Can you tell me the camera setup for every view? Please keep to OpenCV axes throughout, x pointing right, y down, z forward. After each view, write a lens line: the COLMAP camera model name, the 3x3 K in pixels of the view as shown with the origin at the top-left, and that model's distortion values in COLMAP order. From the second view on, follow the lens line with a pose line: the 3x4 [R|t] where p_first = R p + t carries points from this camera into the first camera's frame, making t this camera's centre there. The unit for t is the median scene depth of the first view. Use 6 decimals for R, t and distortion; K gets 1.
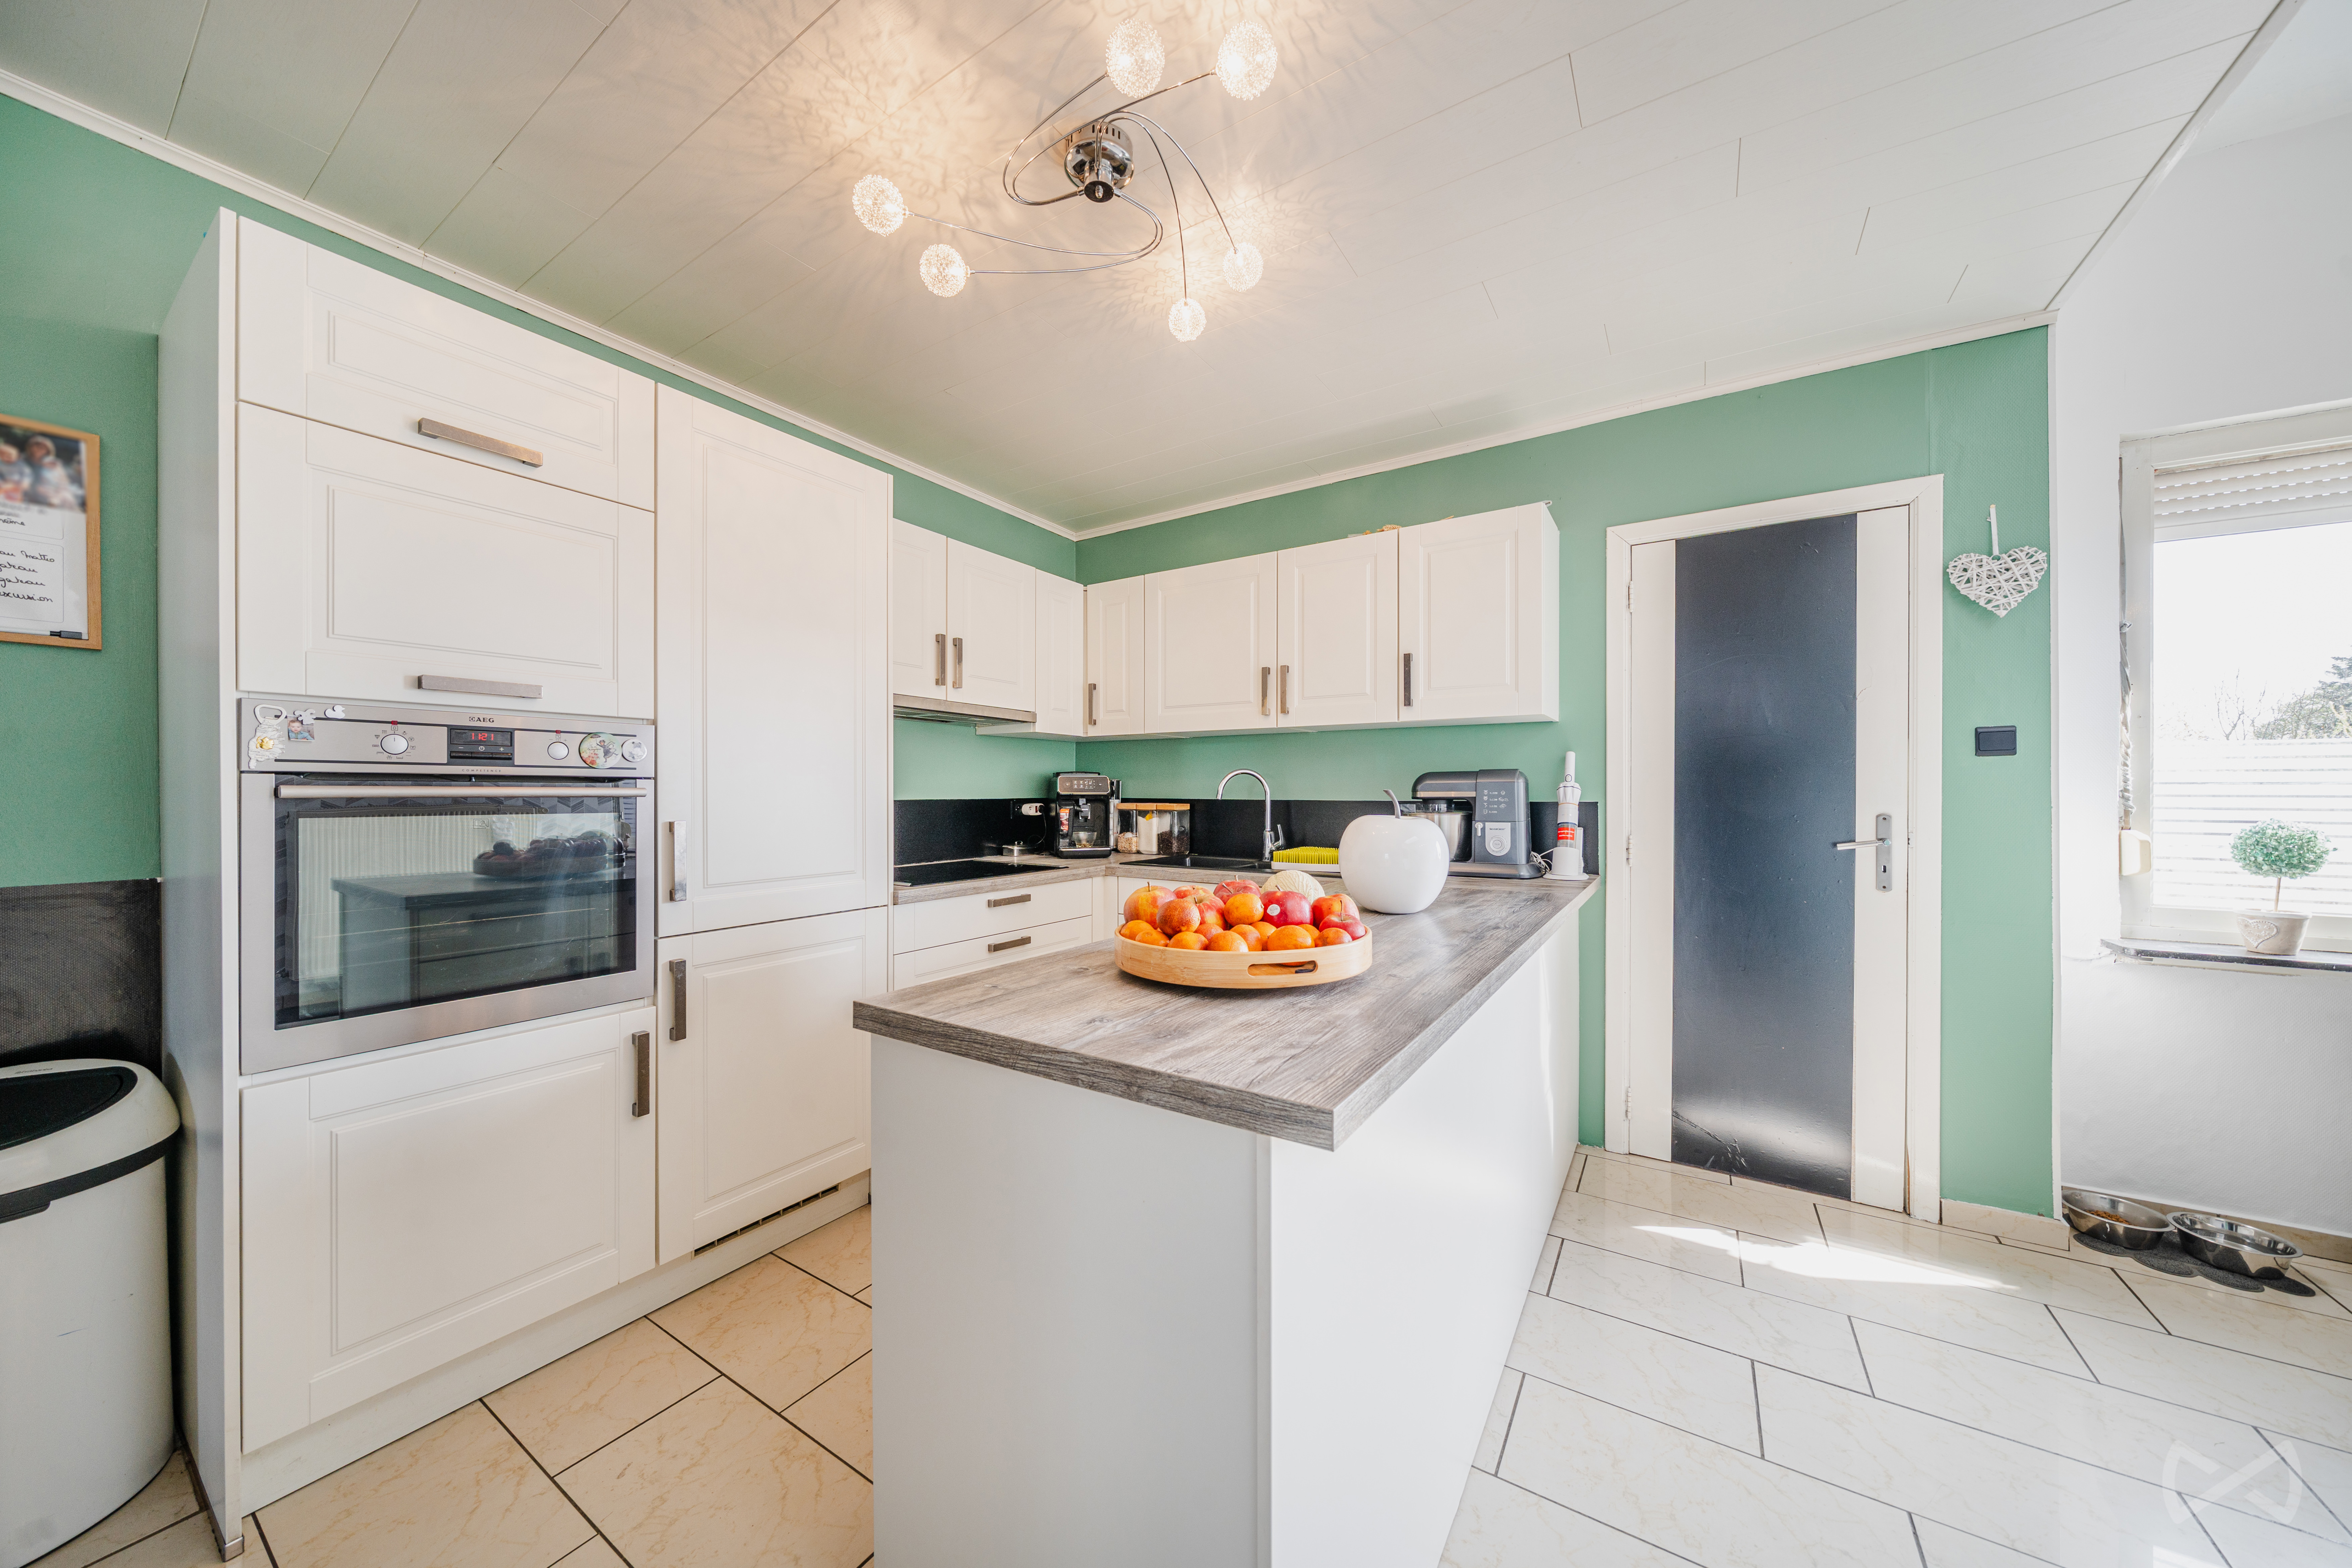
lens RADIAL K [[799.5, 0, 1169.1], [0, 799.5, 795.3], [0, 0, 1]] dist [-0.001451, 0.000197]
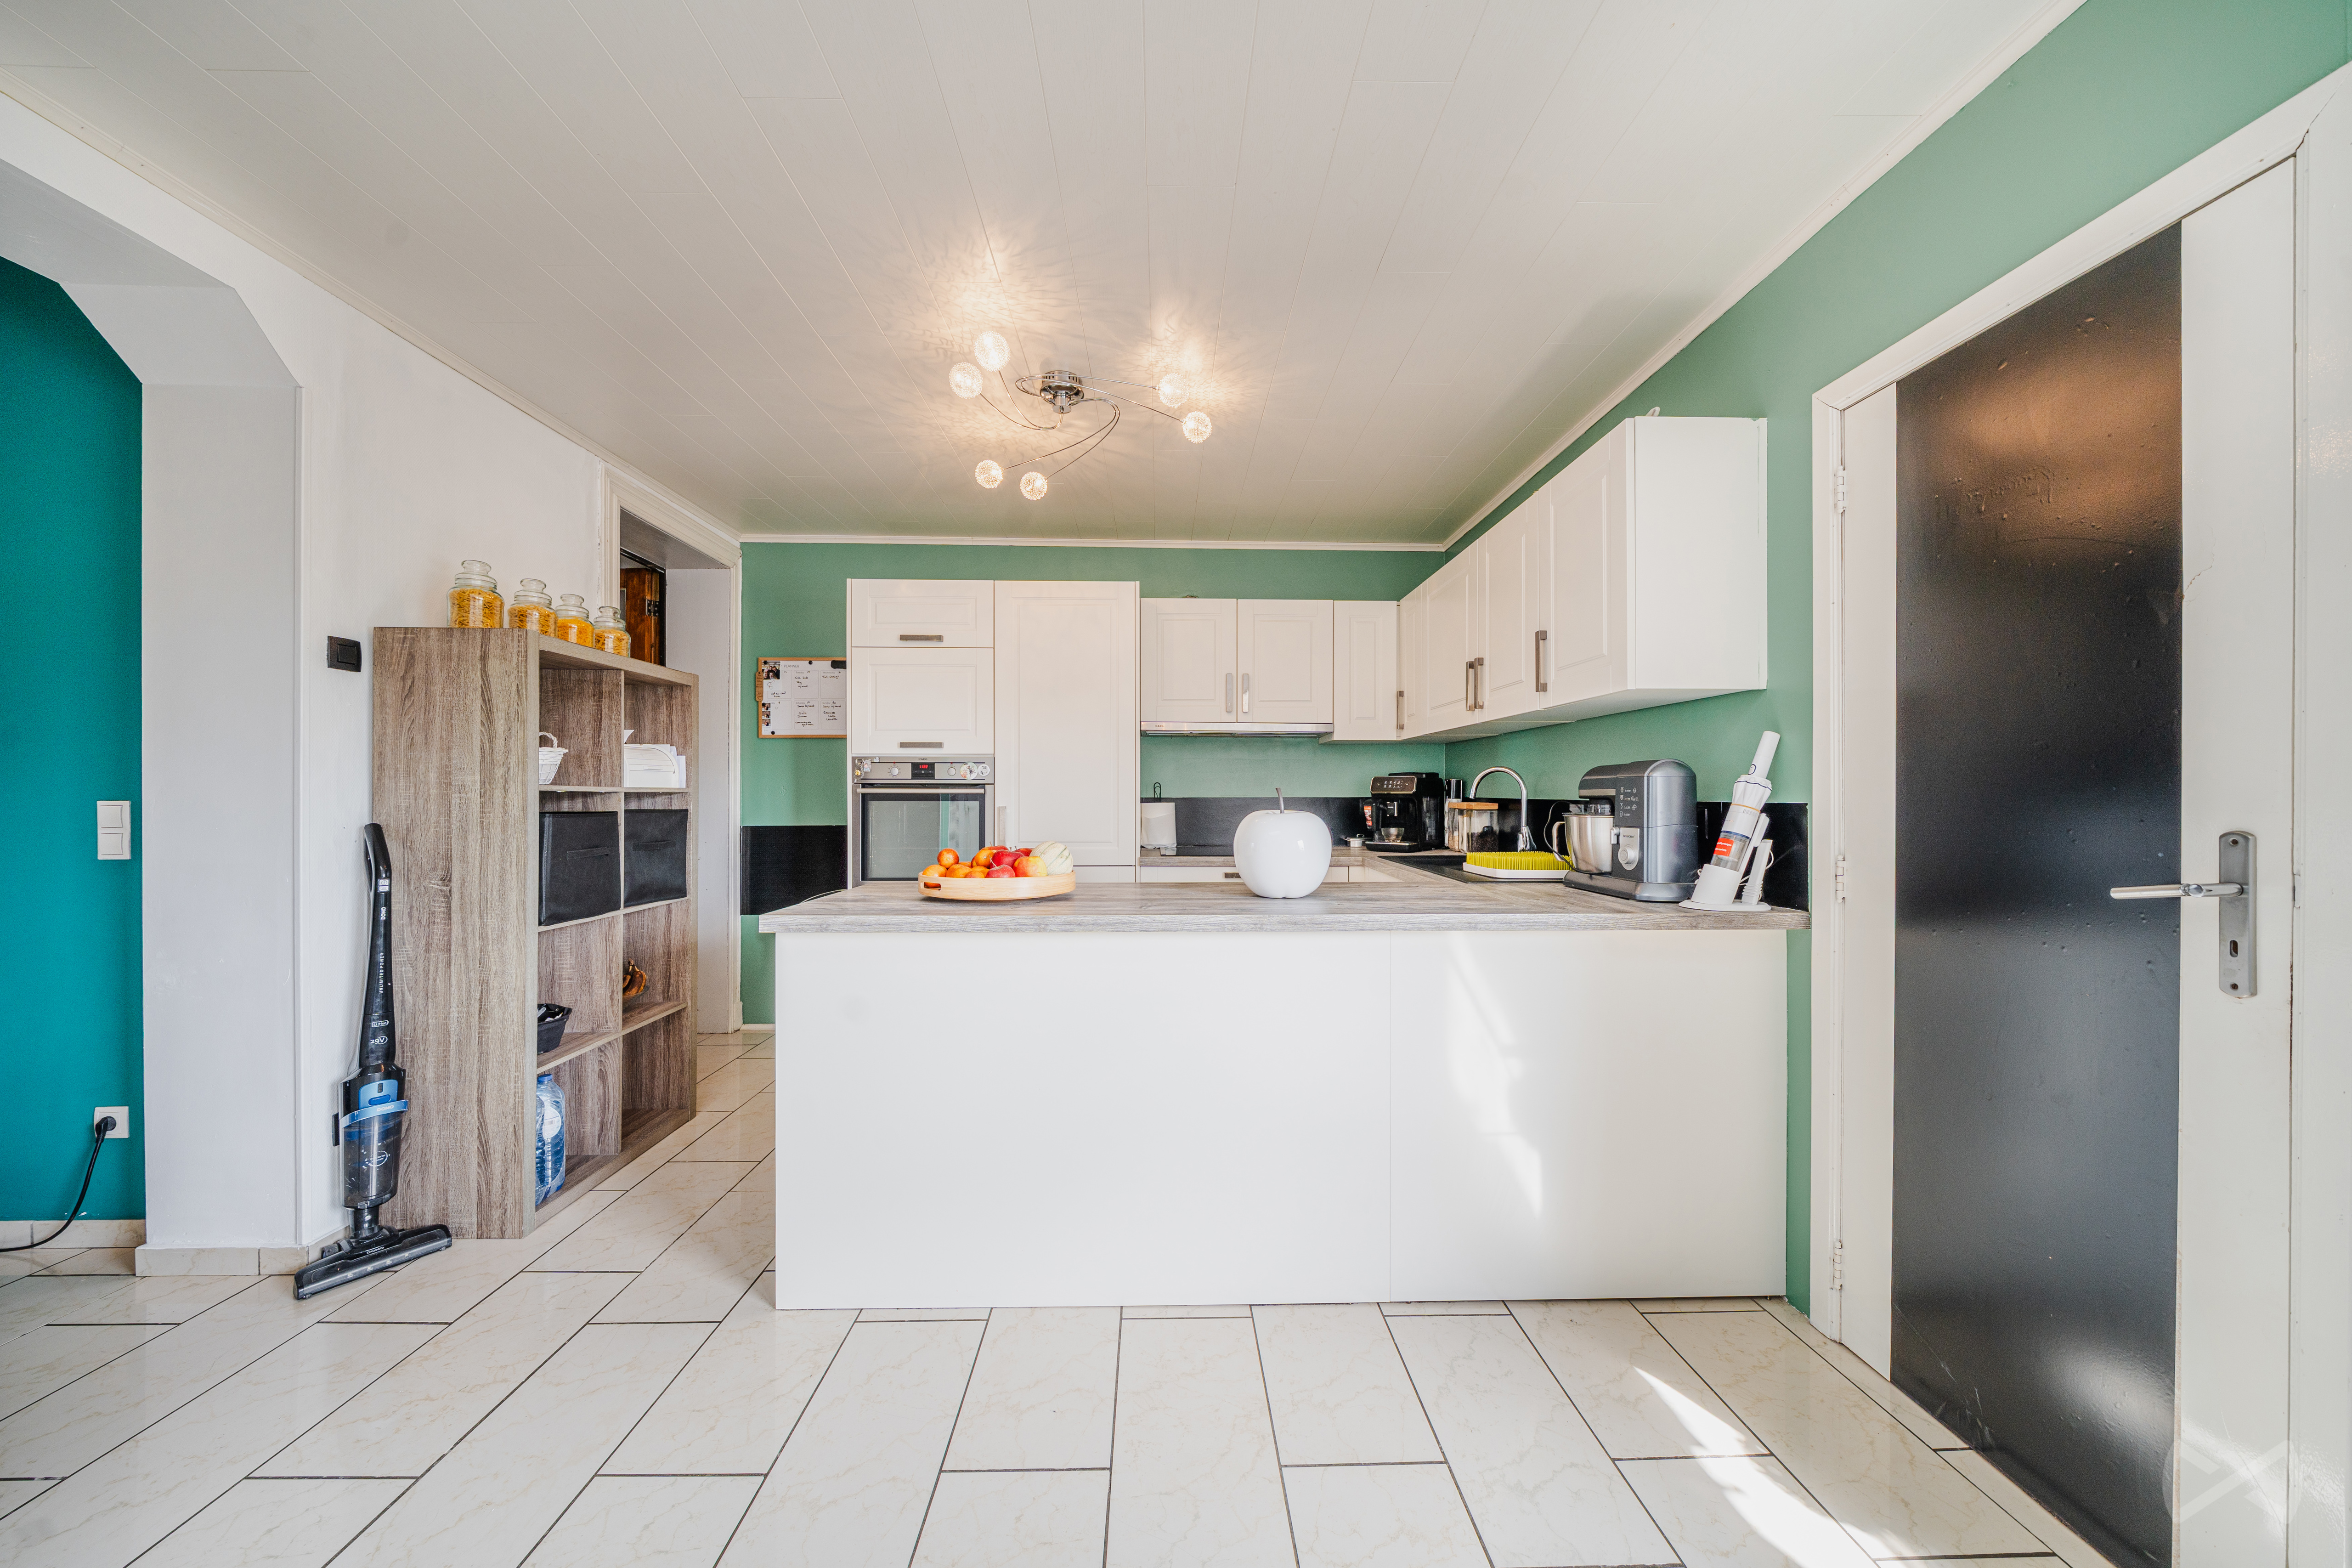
lens RADIAL K [[799.5, 0, 1166.3], [0, 799.5, 787.9], [0, 0, 1]] dist [-0.001451, 0.000197]
pose [[0.557340, -0.006555, -0.830259, 0.924389], [-0.002825, 0.999948, -0.009791, 0.004888], [0.830280, 0.007803, 0.557292, 0.203547]]
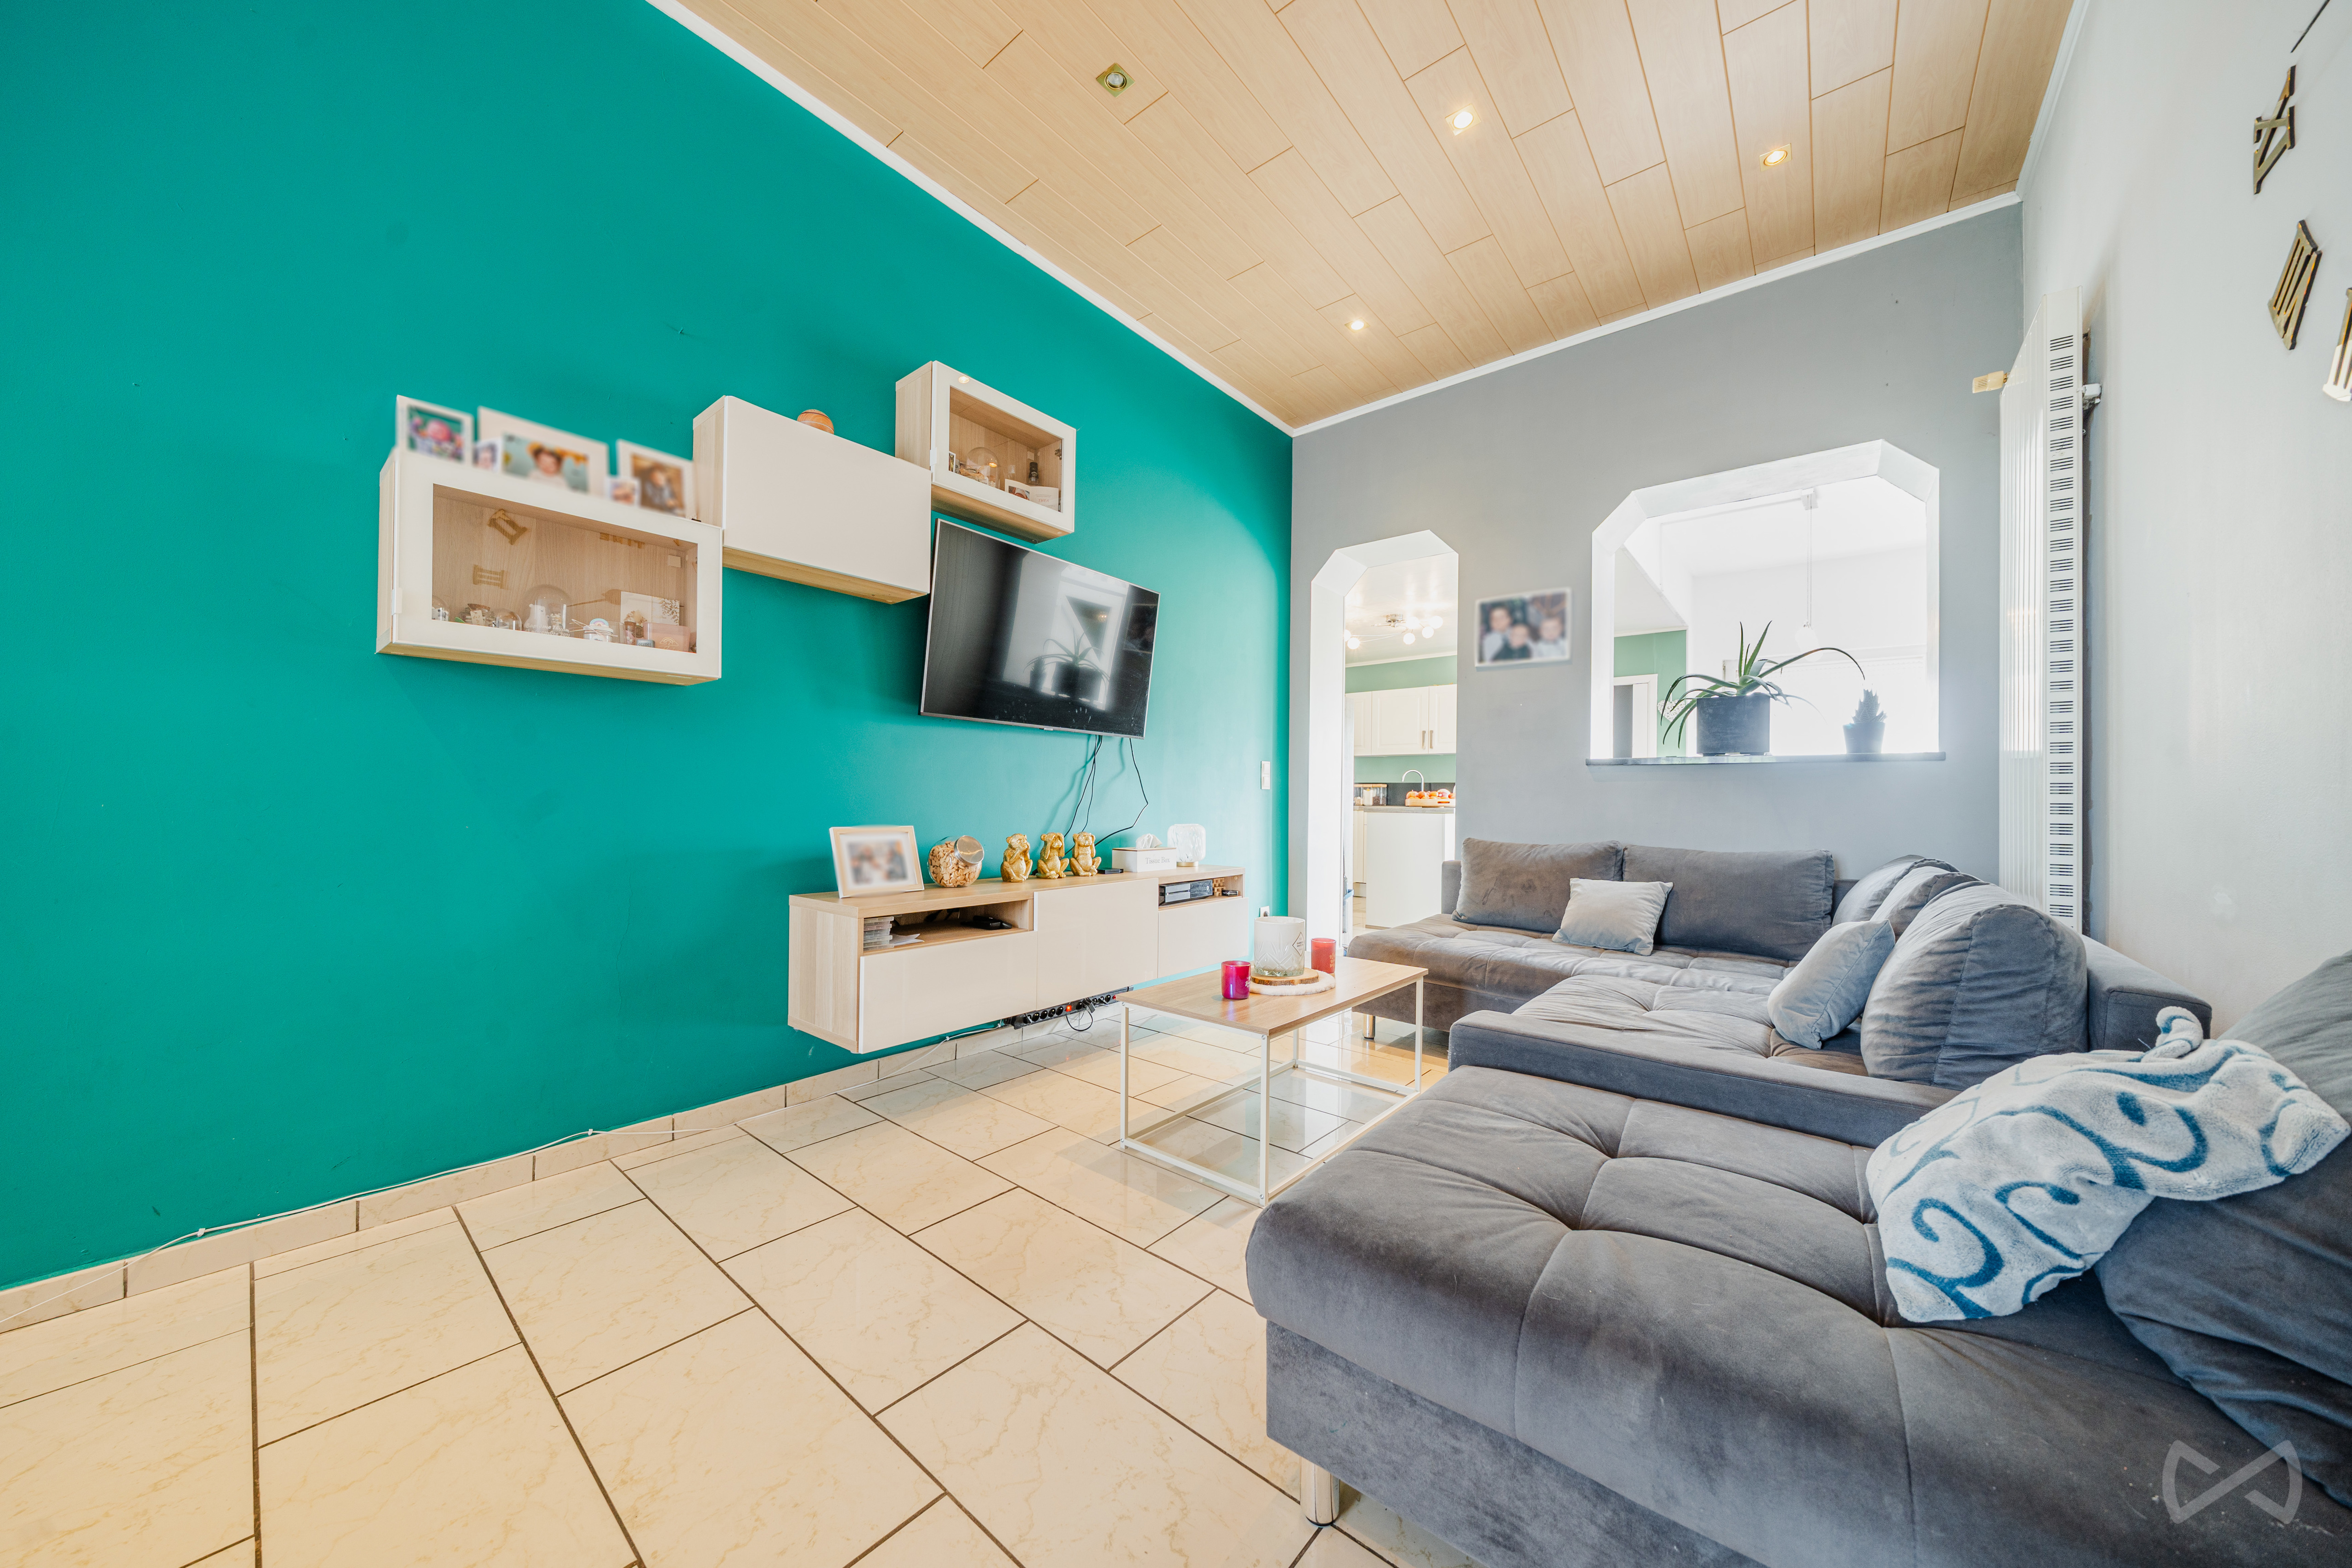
lens RADIAL K [[799.5, 0, 1177.3], [0, 799.5, 789.9], [0, 0, 1]] dist [-0.001451, 0.000197]
pose [[0.993670, 0.009659, -0.111920, -0.502840], [-0.011198, 0.999851, -0.013133, 0.101632], [0.111776, 0.014303, 0.993630, -2.195606]]
